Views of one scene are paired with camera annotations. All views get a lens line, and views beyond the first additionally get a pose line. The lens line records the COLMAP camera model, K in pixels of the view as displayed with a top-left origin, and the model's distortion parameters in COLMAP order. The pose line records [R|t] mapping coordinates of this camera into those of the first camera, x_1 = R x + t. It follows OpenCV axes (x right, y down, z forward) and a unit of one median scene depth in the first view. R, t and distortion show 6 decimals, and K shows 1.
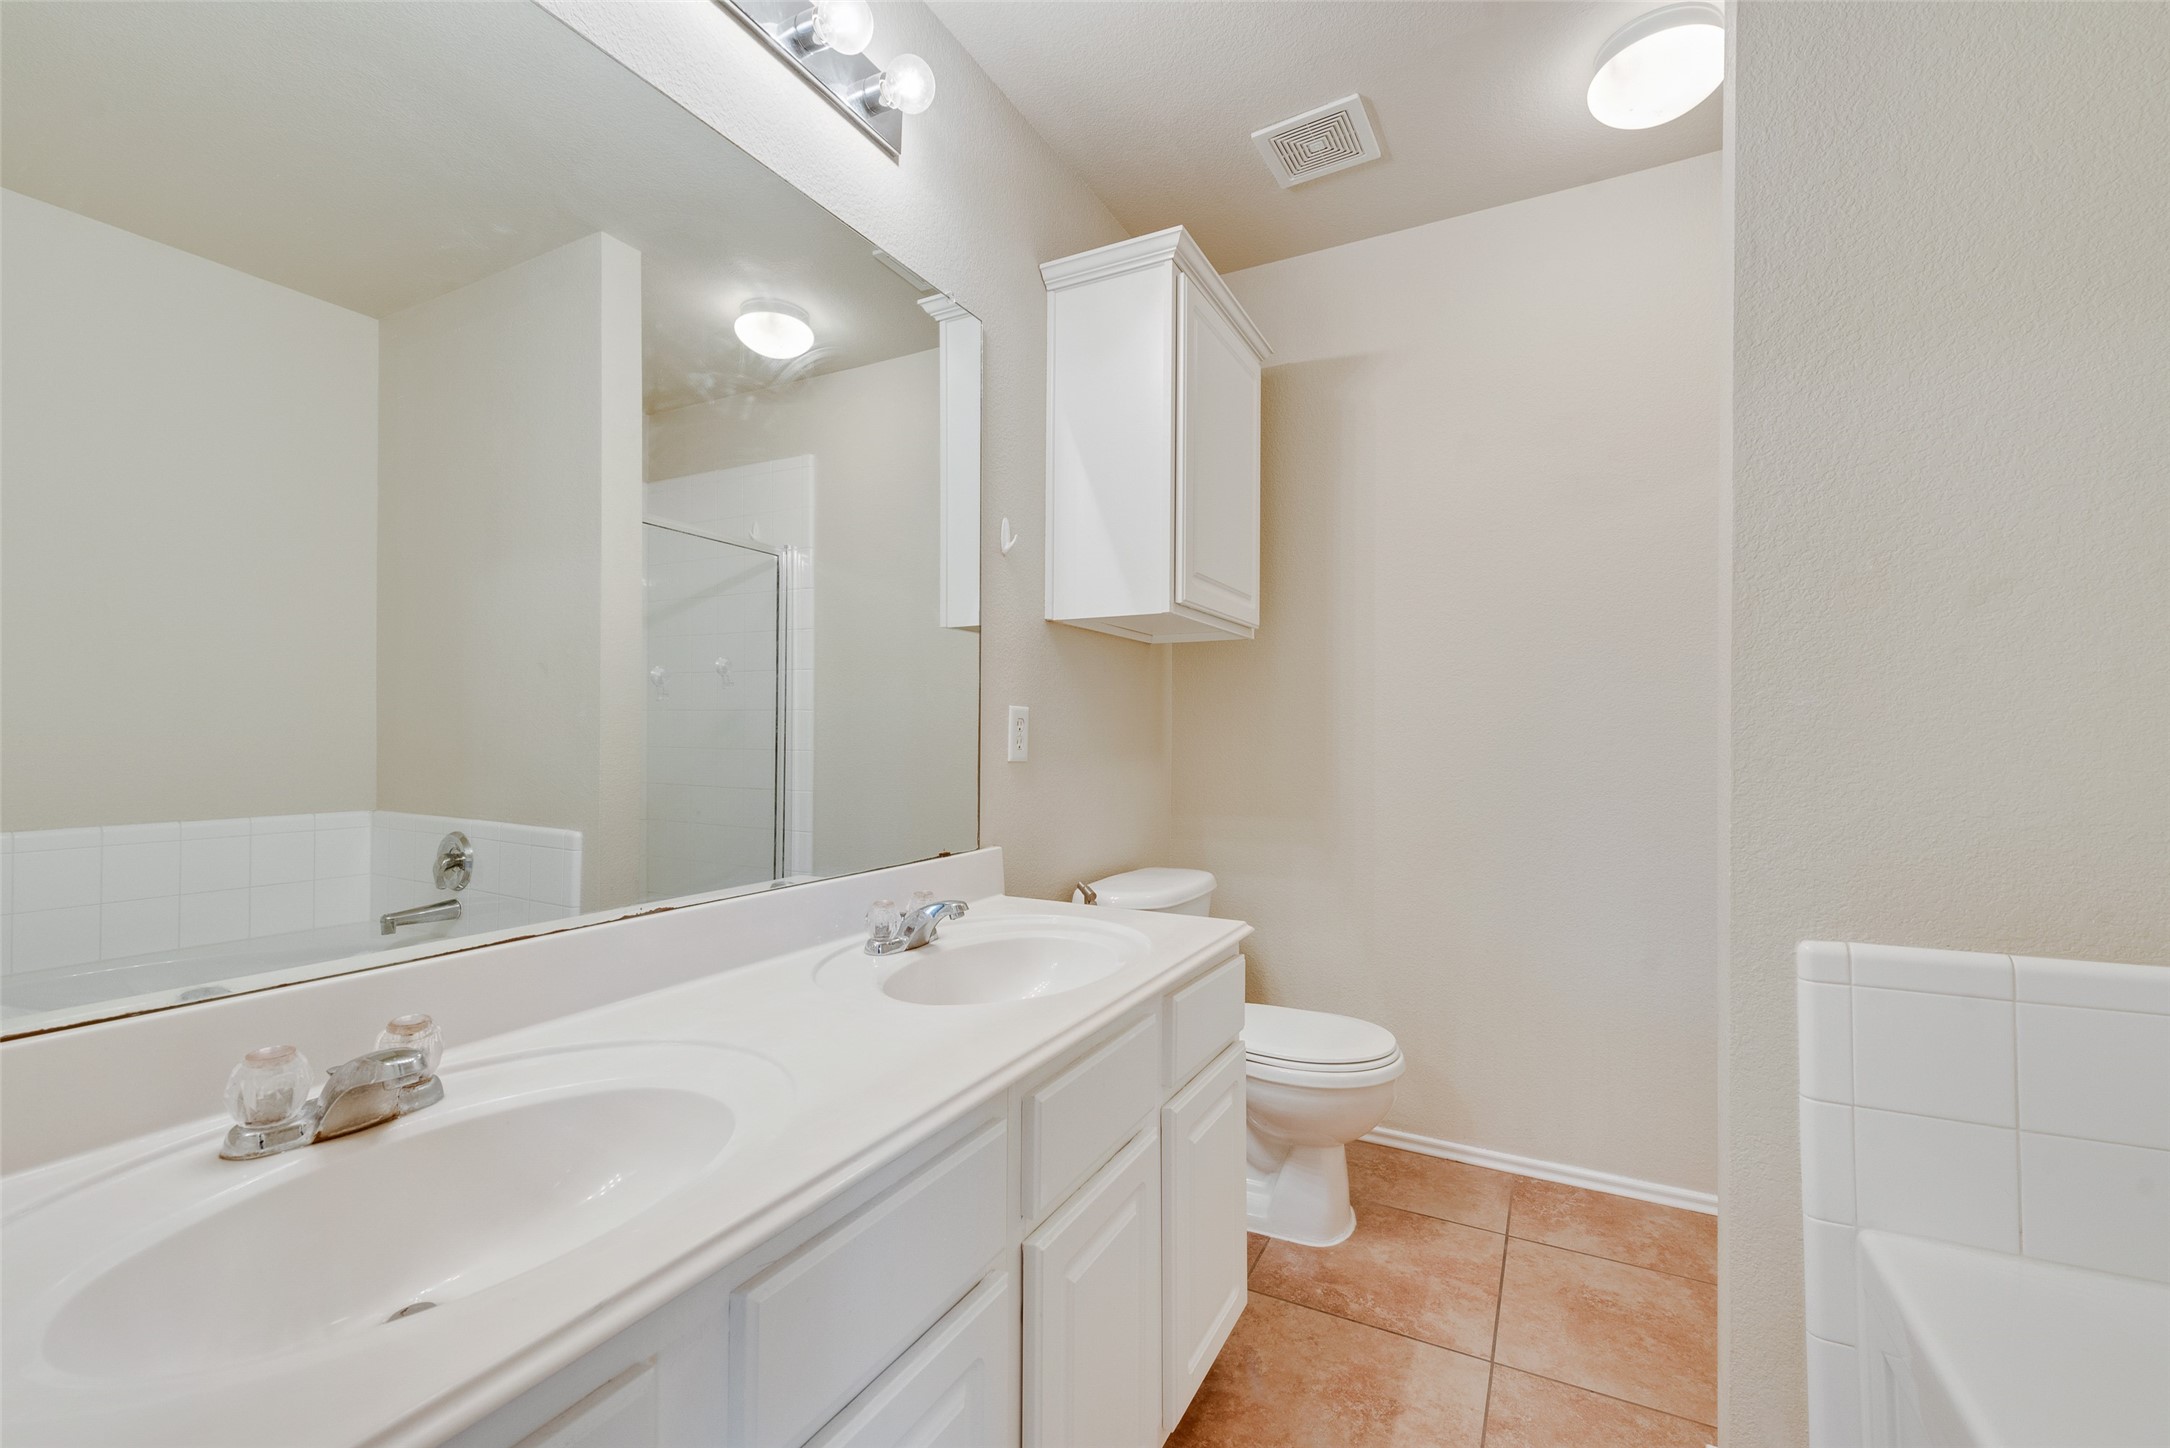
lens RADIAL K [[920.4, 0, 1090.9], [0, 920.4, 729.7], [0, 0, 1]] dist [0.019921, -0.010787]
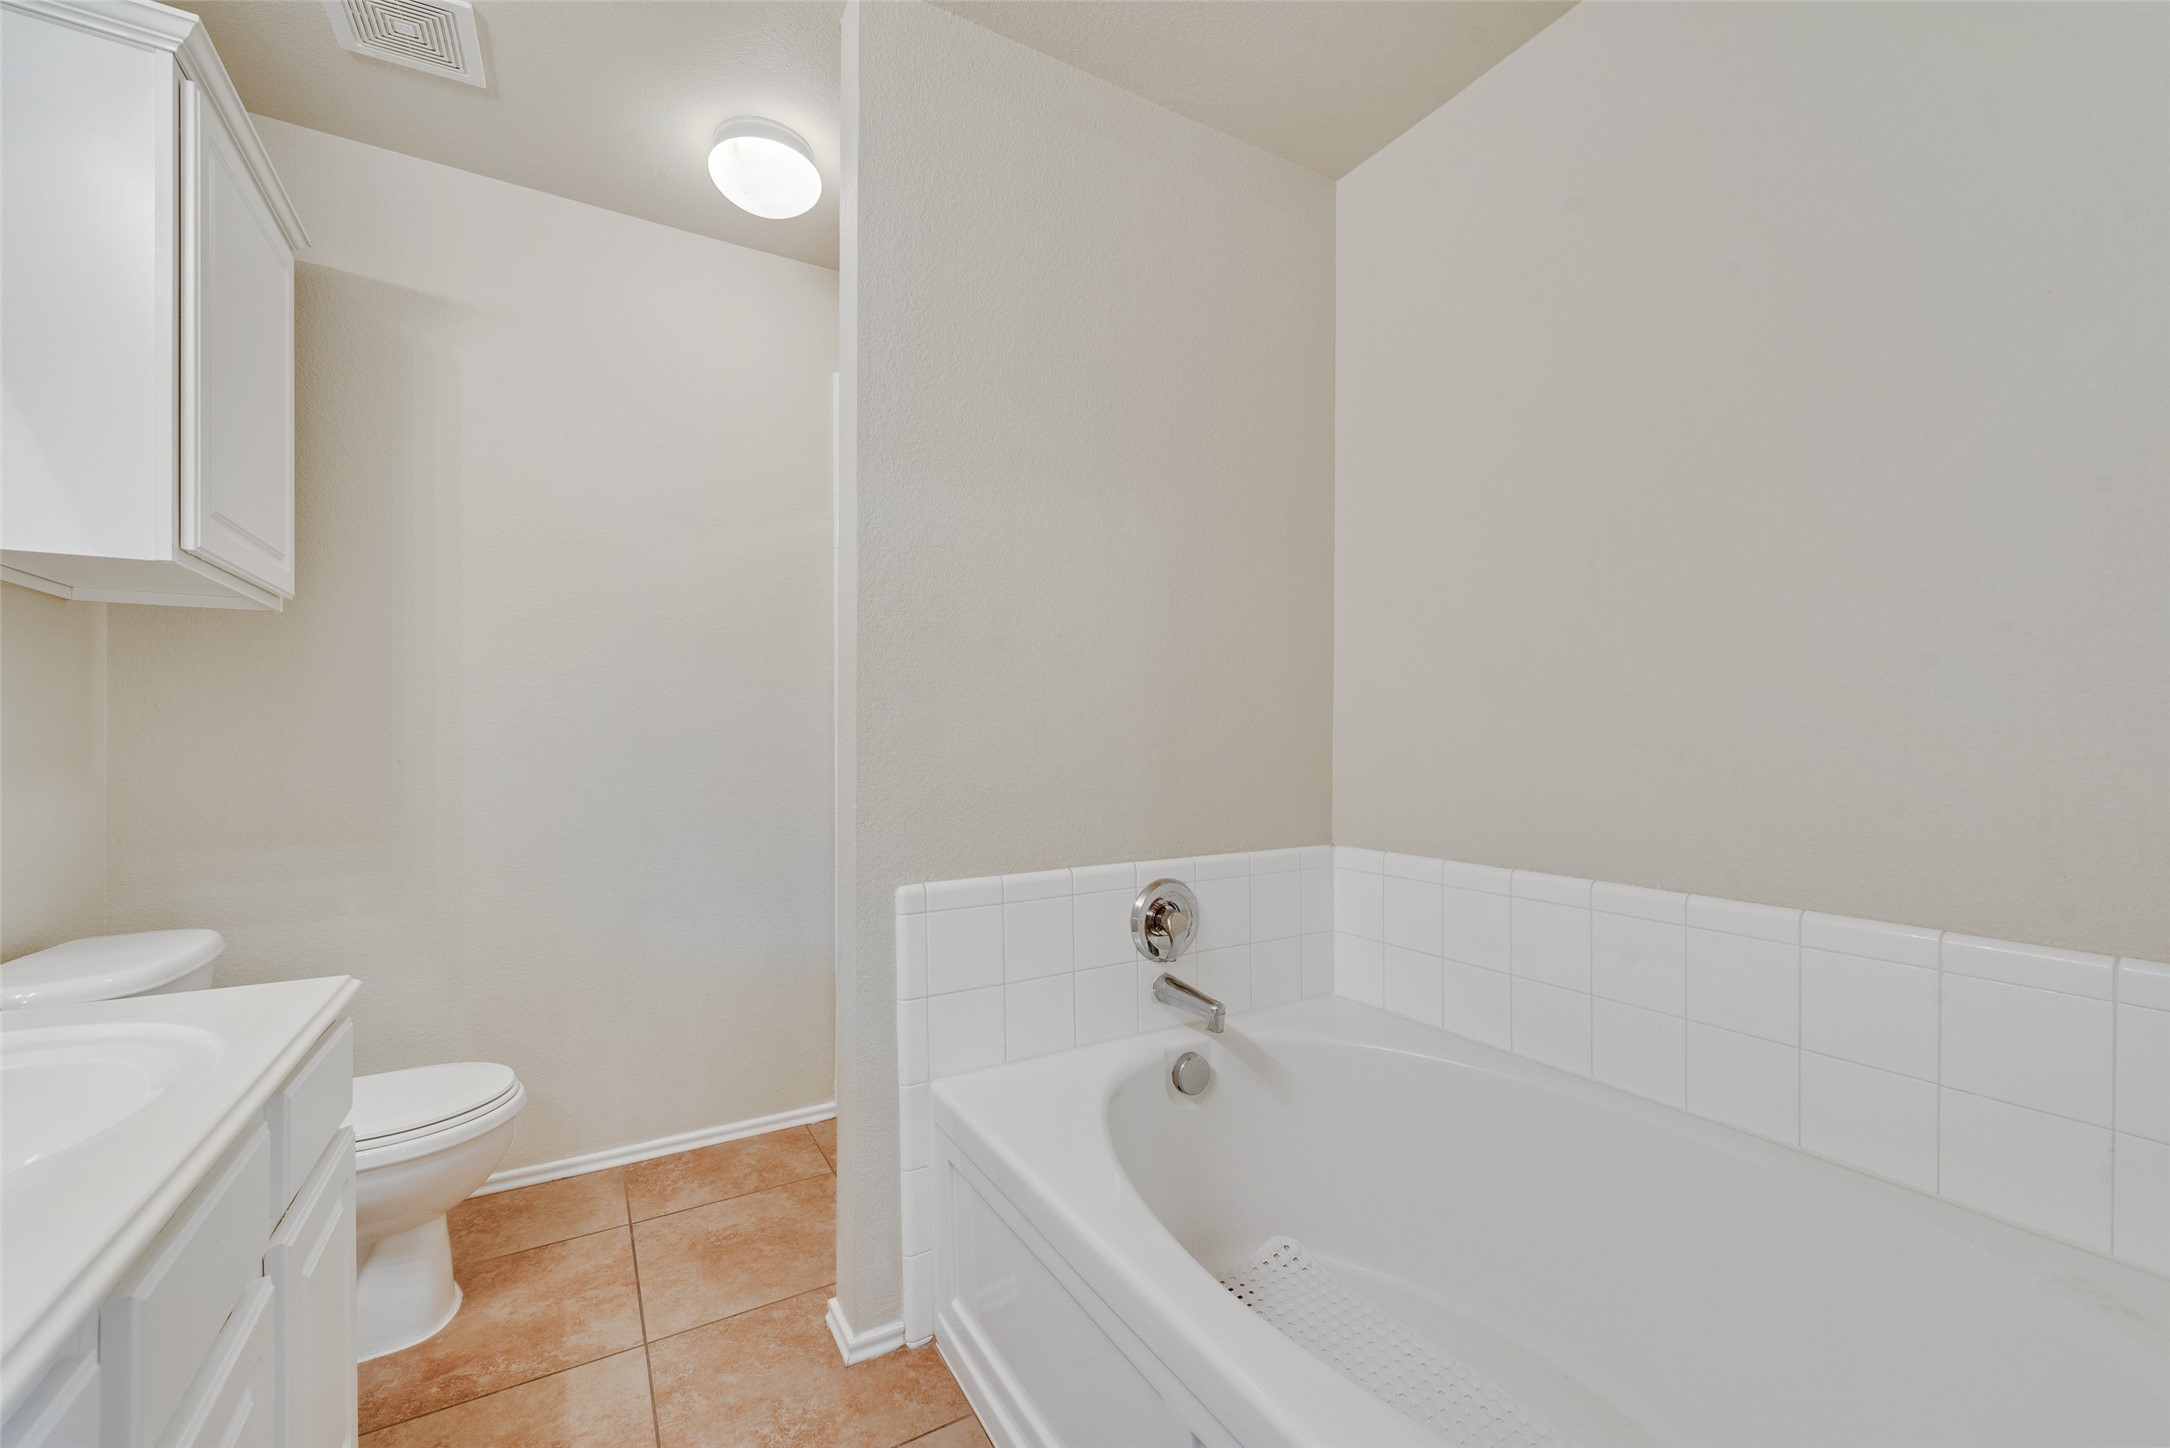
lens RADIAL K [[907.2, 0, 1082.3], [0, 907.2, 737.8], [0, 0, 1]] dist [0.009496, -0.000721]
pose [[0.511105, -0.004303, 0.859507, -0.167457], [-0.002746, 0.999974, 0.006639, -0.001238], [-0.859514, -0.005754, 0.511080, 0.059119]]
